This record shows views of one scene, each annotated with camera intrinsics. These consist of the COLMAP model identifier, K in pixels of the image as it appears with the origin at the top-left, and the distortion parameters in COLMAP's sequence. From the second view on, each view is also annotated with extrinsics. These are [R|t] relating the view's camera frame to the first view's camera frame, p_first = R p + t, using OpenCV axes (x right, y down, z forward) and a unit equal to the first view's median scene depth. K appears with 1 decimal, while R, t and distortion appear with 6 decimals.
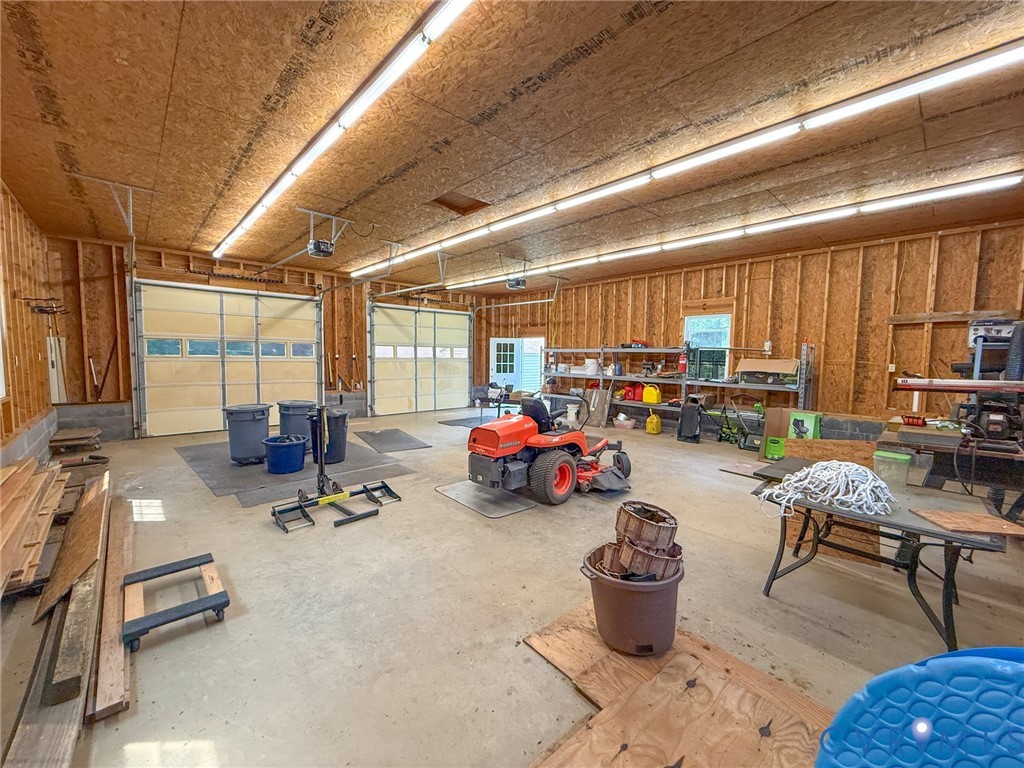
lens RADIAL K [[411.6, 0, 512.0], [0, 411.6, 384.0], [0, 0, 1]] dist [-0.002186, -0.000283]
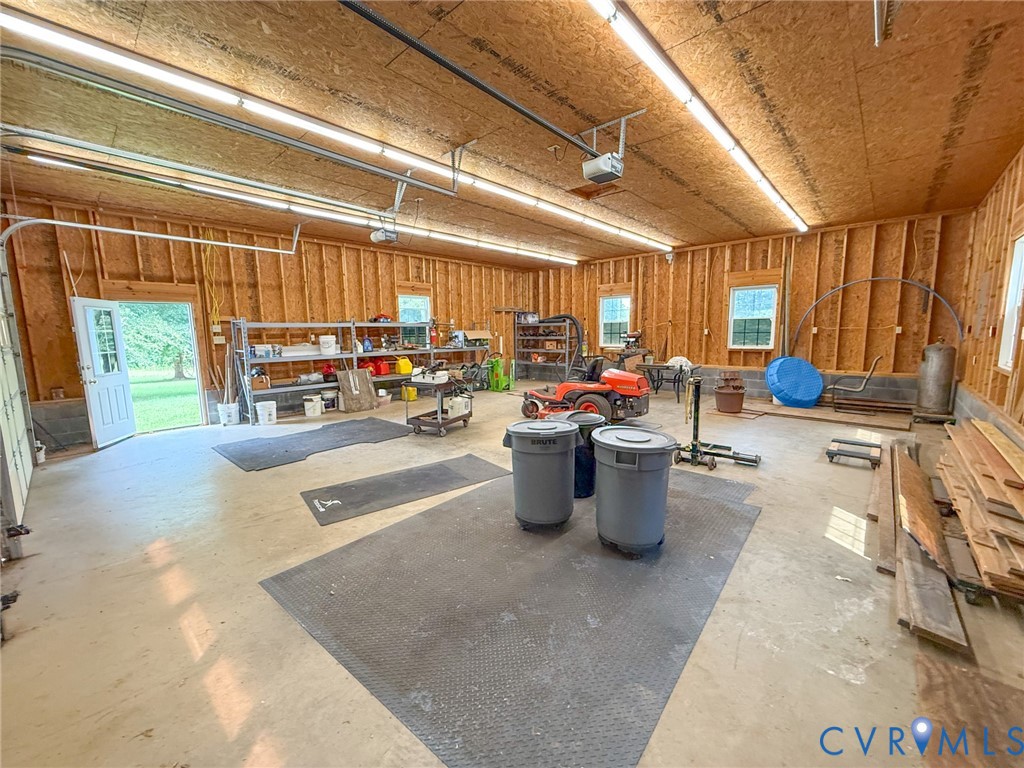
lens RADIAL K [[411.6, 0, 512.0], [0, 411.6, 384.0], [0, 0, 1]] dist [-0.002186, -0.000283]
pose [[-0.084381, -0.139954, 0.986556, -0.818558], [0.084106, 0.985554, 0.147005, -0.068239], [-0.992878, 0.095379, -0.071392, 0.869280]]
